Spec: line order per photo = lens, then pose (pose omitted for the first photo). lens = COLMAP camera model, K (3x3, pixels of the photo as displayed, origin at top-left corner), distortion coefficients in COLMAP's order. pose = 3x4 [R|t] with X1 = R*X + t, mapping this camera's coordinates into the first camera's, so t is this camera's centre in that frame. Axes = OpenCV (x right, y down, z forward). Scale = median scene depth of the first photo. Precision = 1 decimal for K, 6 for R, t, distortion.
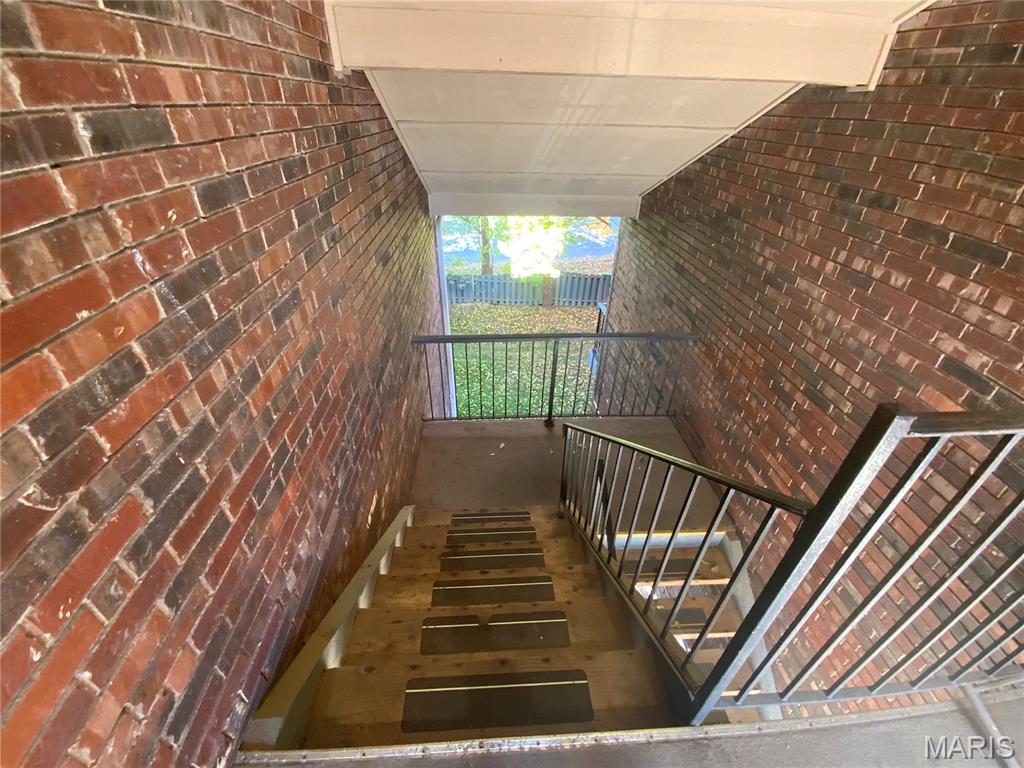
lens RADIAL K [[421.4, 0, 512.2], [0, 421.4, 386.6], [0, 0, 1]] dist [0.039185, -0.028921]
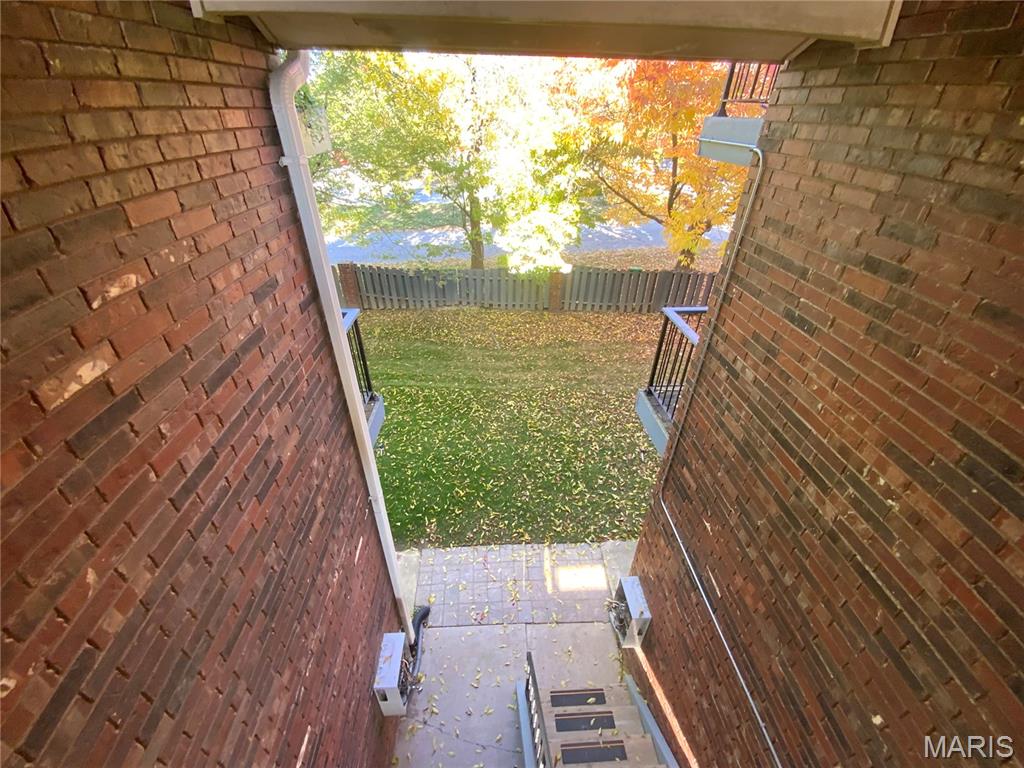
lens RADIAL K [[421.4, 0, 512.2], [0, 421.4, 386.6], [0, 0, 1]] dist [0.039185, -0.028921]
pose [[0.999996, 0.002306, -0.001345, 0.007400], [-0.002313, 0.999982, -0.005613, -0.049605], [0.001332, 0.005616, 0.999983, 0.241255]]
